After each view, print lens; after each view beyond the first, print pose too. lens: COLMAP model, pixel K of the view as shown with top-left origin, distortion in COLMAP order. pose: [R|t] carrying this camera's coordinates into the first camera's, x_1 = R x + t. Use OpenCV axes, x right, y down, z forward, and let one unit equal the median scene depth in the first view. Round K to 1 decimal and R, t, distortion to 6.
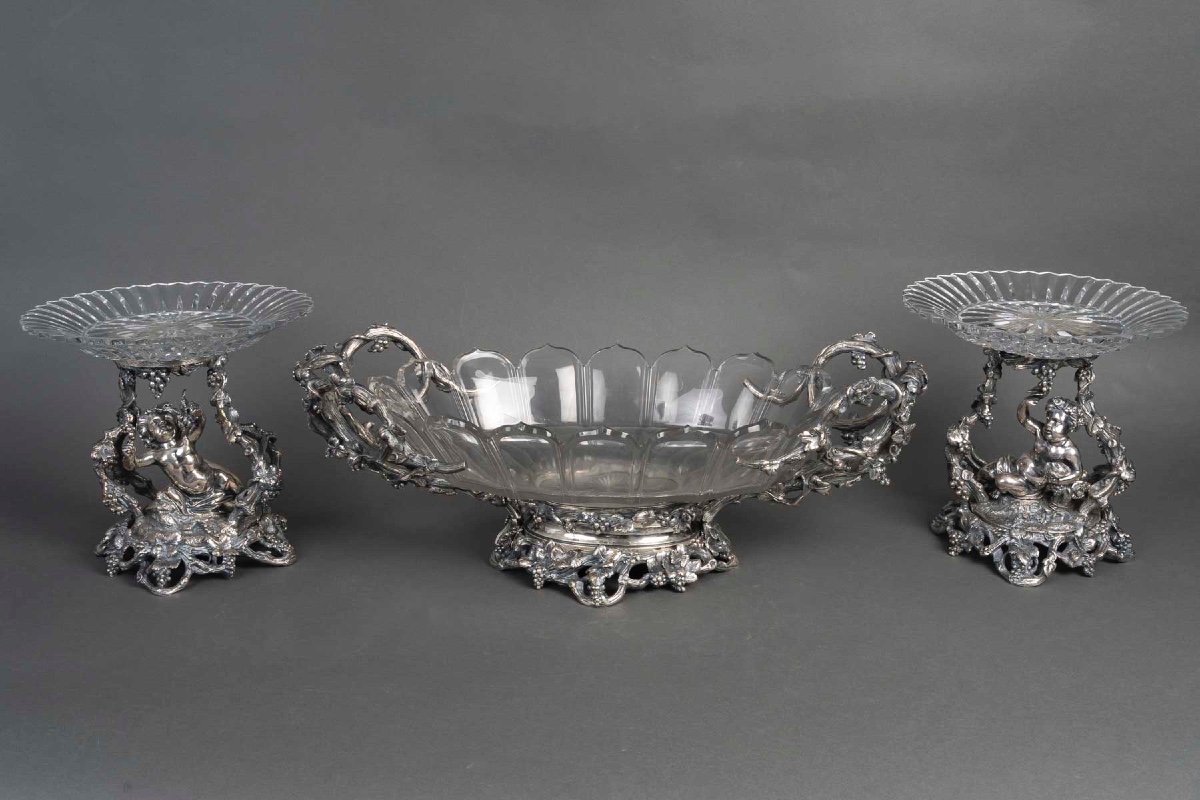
lens RADIAL K [[1572.1, 0, 627.1], [0, 1572.1, 407.2], [0, 0, 1]] dist [0.029863, 0.000000]
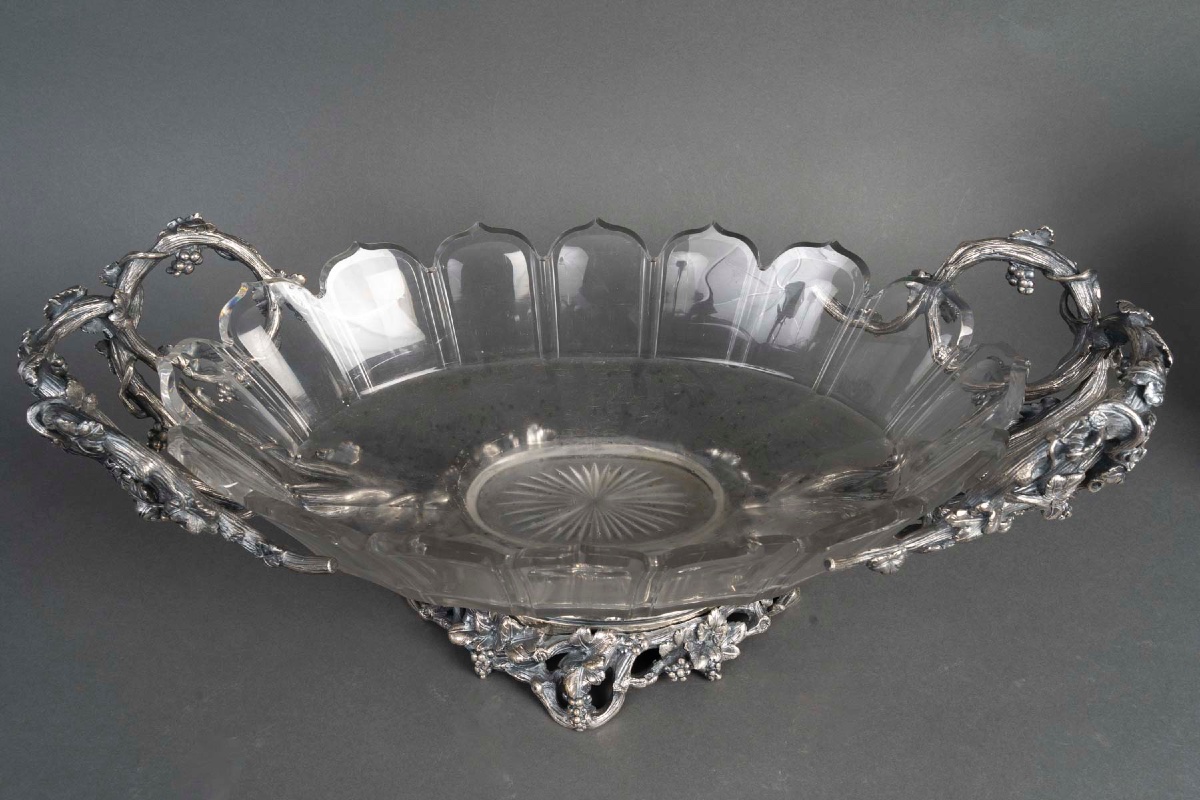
lens RADIAL K [[1274.5, 0, 611.2], [0, 1274.5, 396.5], [0, 0, 1]] dist [-0.005614, 0.000000]
pose [[0.999648, -0.026310, 0.003419, -0.004898], [0.023168, 0.928450, 0.370735, -0.171771], [-0.012928, -0.370526, 0.928732, 0.578488]]
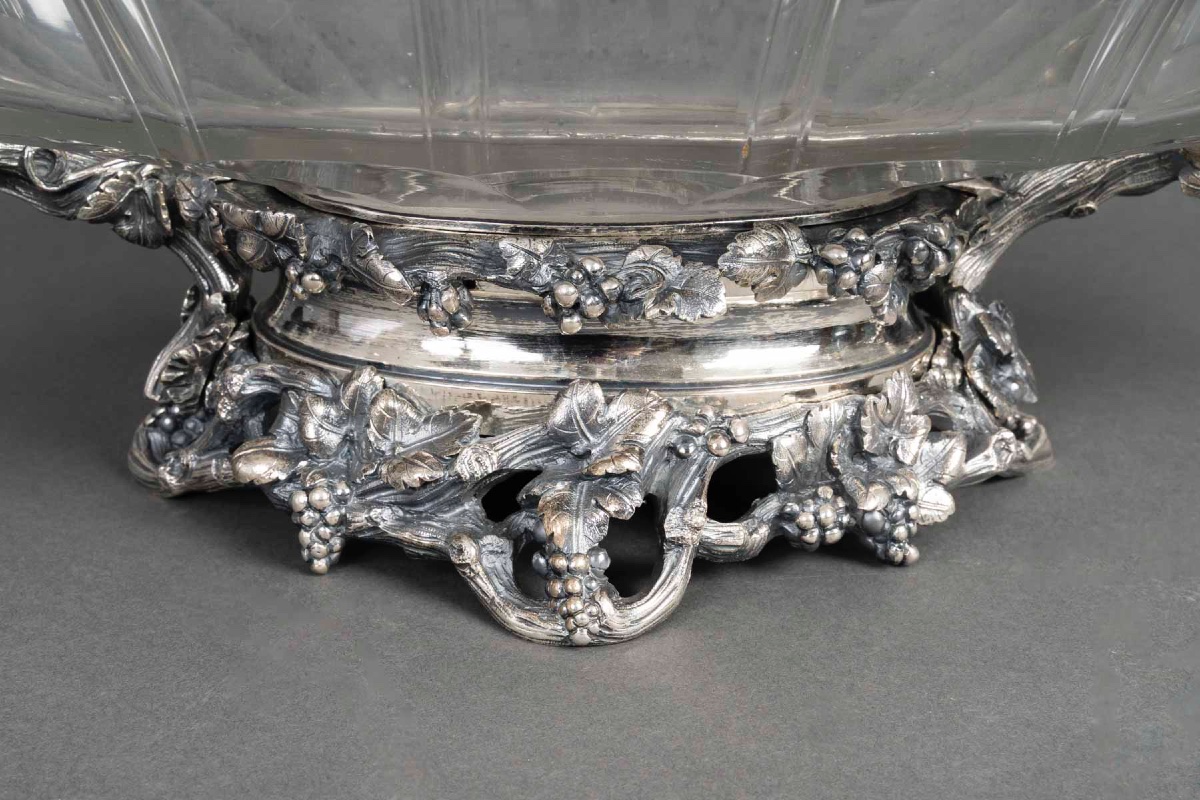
lens RADIAL K [[1803.8, 0, 593.5], [0, 1803.8, 470.0], [0, 0, 1]] dist [0.021826, 0.000000]
pose [[0.994997, -0.028032, 0.095896, -0.040821], [0.017939, 0.994359, 0.104538, 0.072079], [-0.098286, -0.102294, 0.989887, 0.725147]]
